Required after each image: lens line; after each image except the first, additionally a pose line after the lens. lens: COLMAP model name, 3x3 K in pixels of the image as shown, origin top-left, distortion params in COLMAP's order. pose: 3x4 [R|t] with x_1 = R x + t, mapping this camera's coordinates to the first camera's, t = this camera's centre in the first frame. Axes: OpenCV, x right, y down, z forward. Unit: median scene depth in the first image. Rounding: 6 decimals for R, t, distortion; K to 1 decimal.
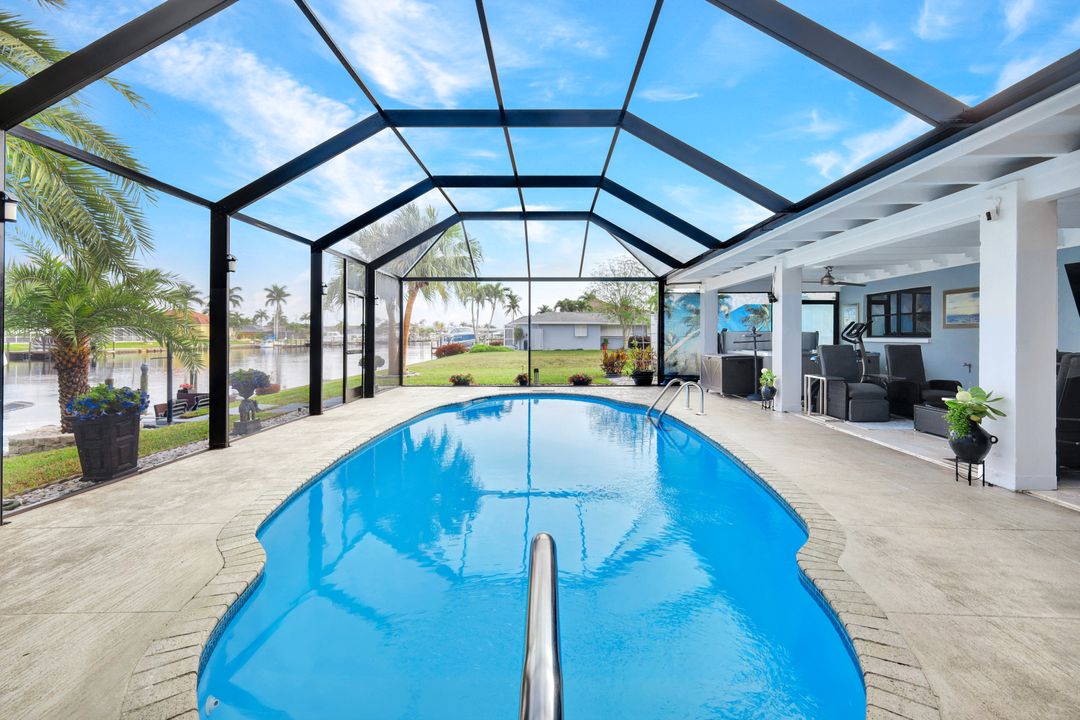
lens RADIAL K [[469.1, 0, 541.8], [0, 469.1, 345.7], [0, 0, 1]] dist [0.001361, 0.000215]
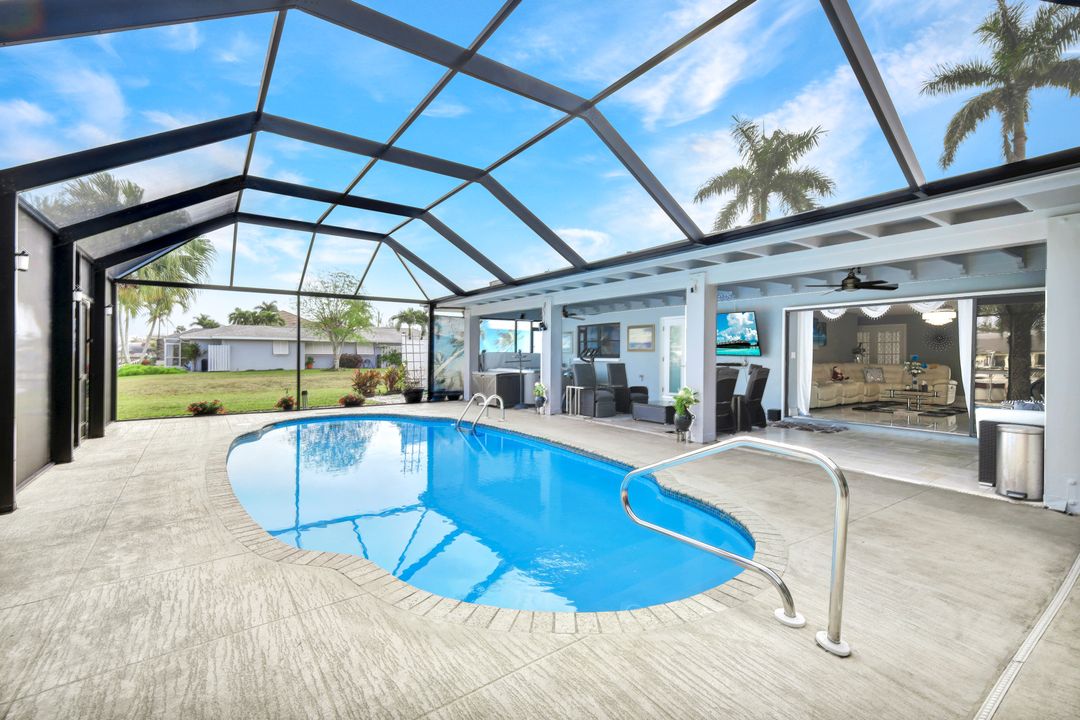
lens RADIAL K [[480.4, 0, 556.1], [0, 480.4, 359.1], [0, 0, 1]] dist [0.001718, 0.000366]
pose [[0.792241, 0.000281, 0.610208, -0.238447], [0.006018, 0.999948, -0.008274, -0.002389], [-0.610178, 0.010227, 0.792198, -0.053617]]
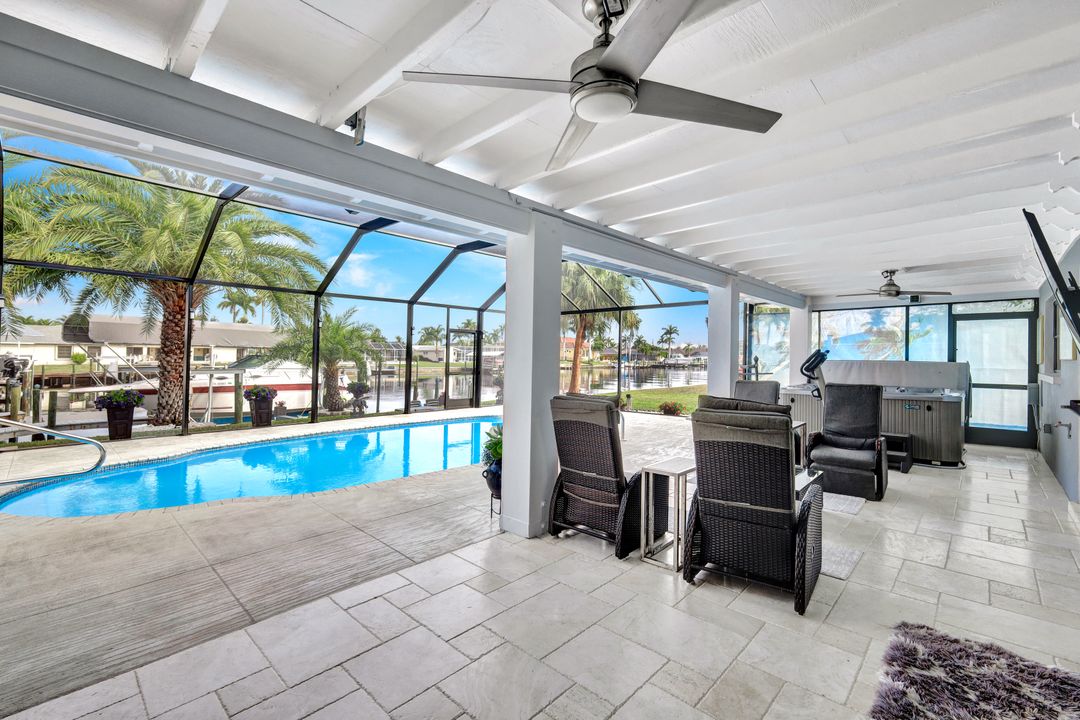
lens RADIAL K [[480.4, 0, 556.1], [0, 480.4, 359.1], [0, 0, 1]] dist [0.001718, 0.000366]
pose [[0.738800, 0.006931, -0.673889, 0.714304], [-0.018722, 0.999772, -0.010243, -0.018063], [0.673665, 0.020184, 0.738761, 0.127094]]
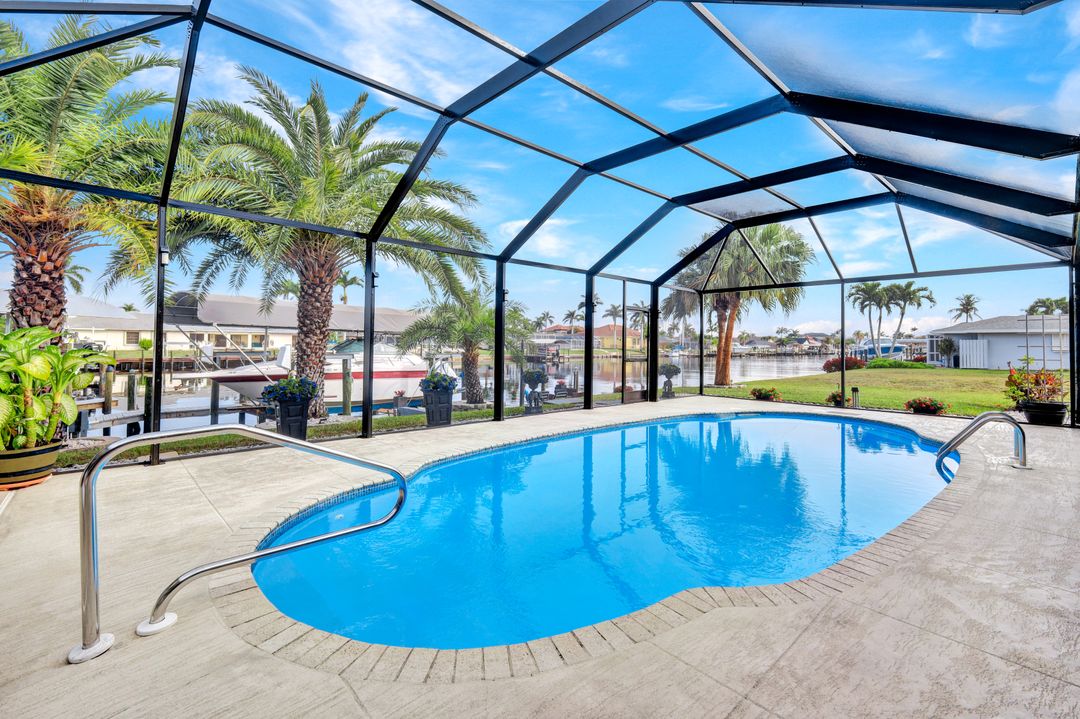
lens RADIAL K [[476.2, 0, 561.3], [0, 476.2, 345.9], [0, 0, 1]] dist [-0.000811, -0.000035]
pose [[0.701812, 0.007716, -0.712320, 0.278694], [-0.024178, 0.999623, -0.012994, -0.001176], [0.711952, 0.026342, 0.701734, 0.042211]]
